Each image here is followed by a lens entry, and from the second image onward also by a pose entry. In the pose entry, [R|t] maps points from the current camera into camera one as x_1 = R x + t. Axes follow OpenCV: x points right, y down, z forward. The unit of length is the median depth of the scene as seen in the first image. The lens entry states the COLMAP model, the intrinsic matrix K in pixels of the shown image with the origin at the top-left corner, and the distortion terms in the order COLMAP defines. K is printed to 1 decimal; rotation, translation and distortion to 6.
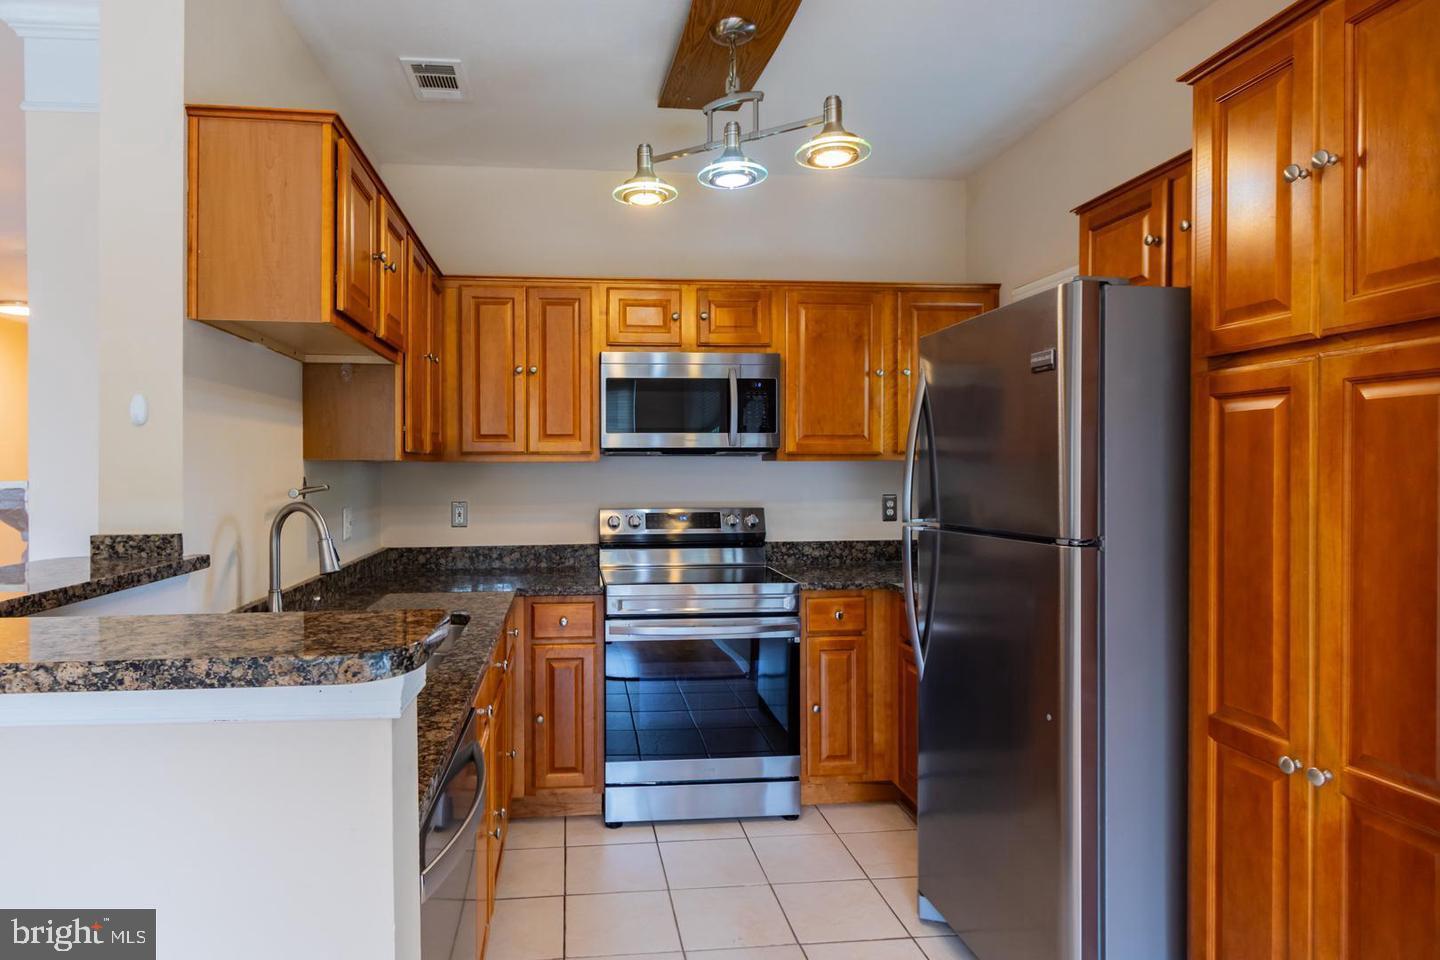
lens RADIAL K [[927.2, 0, 719.7], [0, 927.2, 467.2], [0, 0, 1]] dist [0.004963, 0.003558]
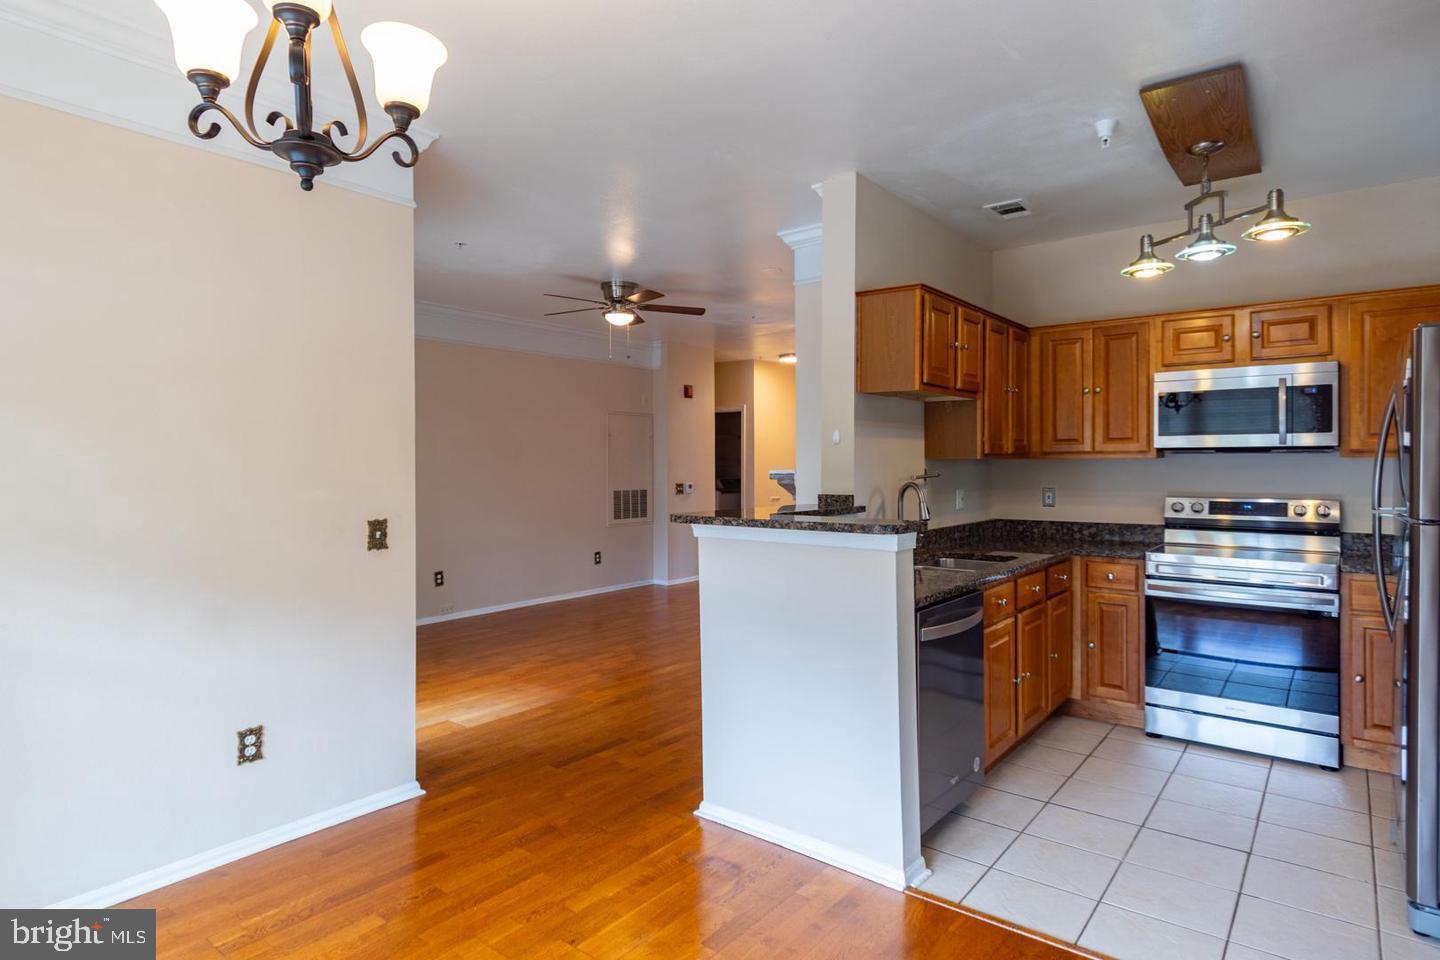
lens RADIAL K [[927.2, 0, 719.7], [0, 927.2, 467.2], [0, 0, 1]] dist [0.004963, 0.003558]
pose [[0.751356, 0.006638, -0.659863, 0.278126], [-0.001332, 0.999963, 0.008542, -0.004429], [0.659895, -0.005540, 0.751337, -0.374122]]
